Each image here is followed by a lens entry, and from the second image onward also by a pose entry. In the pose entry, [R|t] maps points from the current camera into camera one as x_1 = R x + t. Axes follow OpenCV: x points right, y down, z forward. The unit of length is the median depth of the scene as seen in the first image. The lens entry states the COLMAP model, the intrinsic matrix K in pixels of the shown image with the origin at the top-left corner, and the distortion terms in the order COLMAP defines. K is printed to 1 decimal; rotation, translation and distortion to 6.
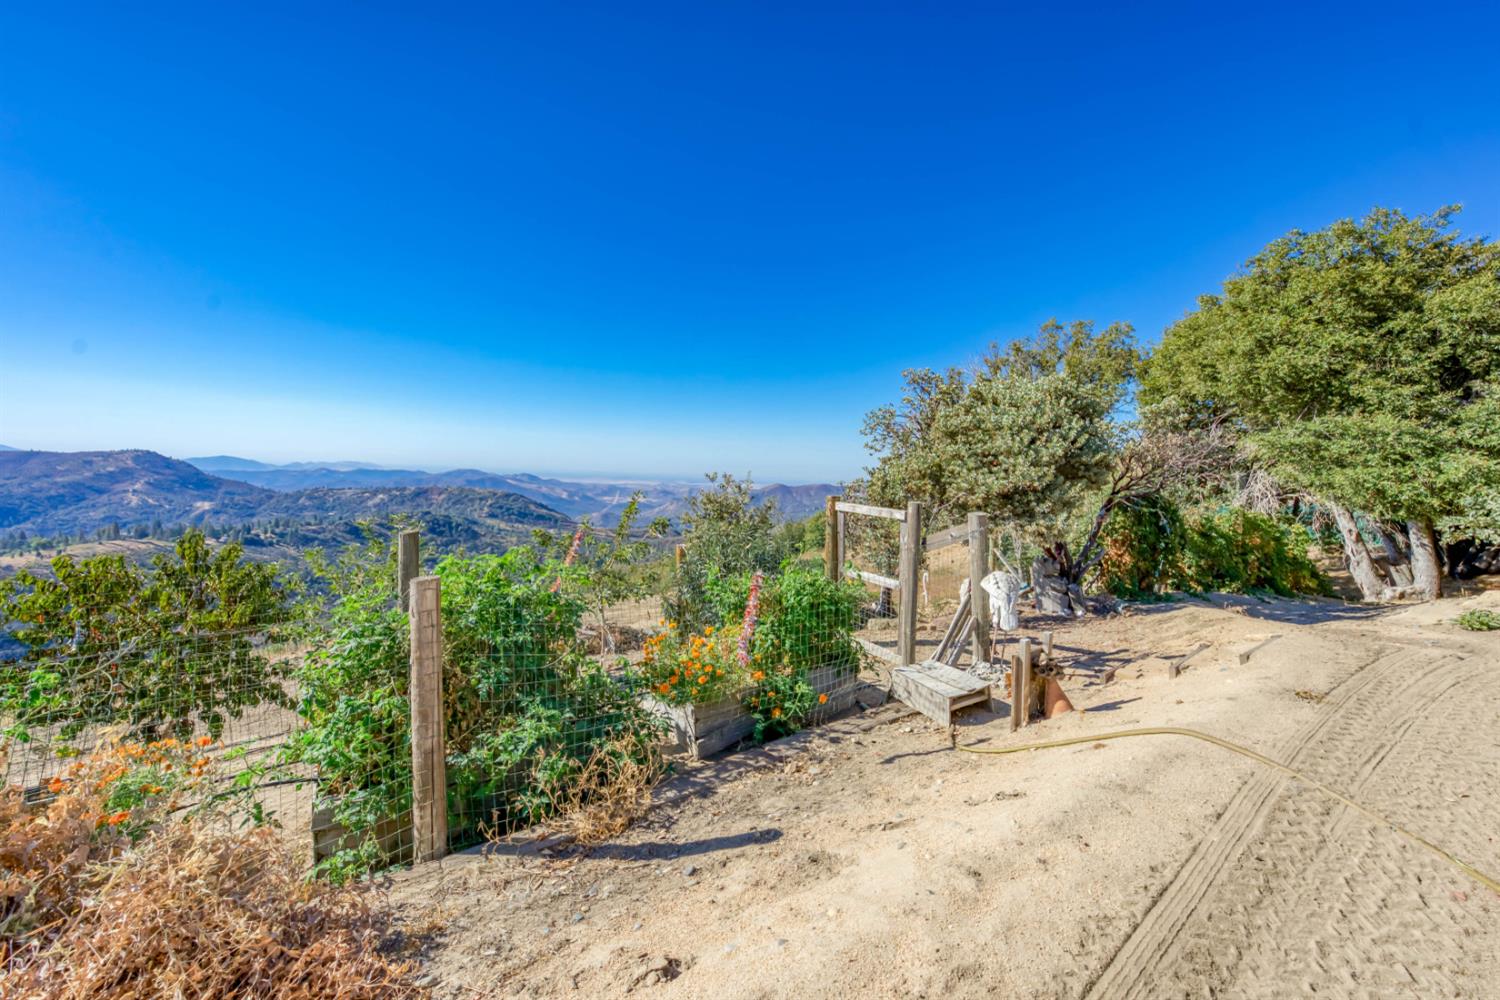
lens RADIAL K [[605.7, 0, 765.2], [0, 605.7, 504.1], [0, 0, 1]] dist [0.017936, 0.001813]
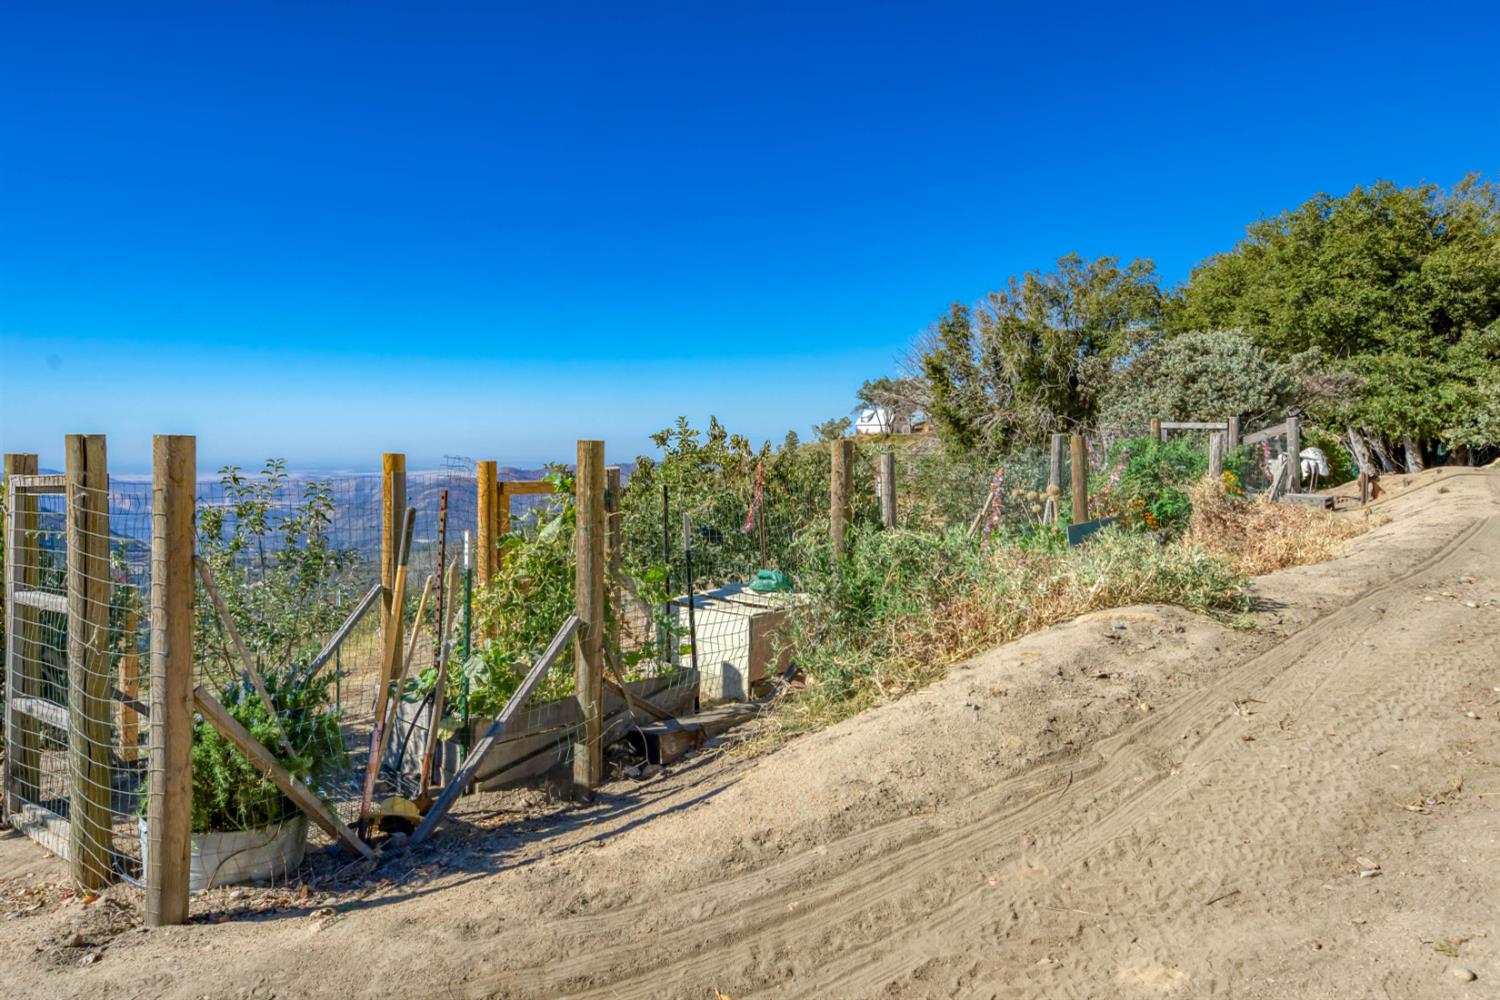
lens RADIAL K [[1009.5, 0, 738.6], [0, 1009.5, 504.2], [0, 0, 1]] dist [0.078014, -0.005741]
pose [[0.953928, -0.054809, 0.294987, -0.915362], [0.054015, 0.998481, 0.010846, 0.064201], [-0.295133, 0.005588, 0.955440, -0.620652]]
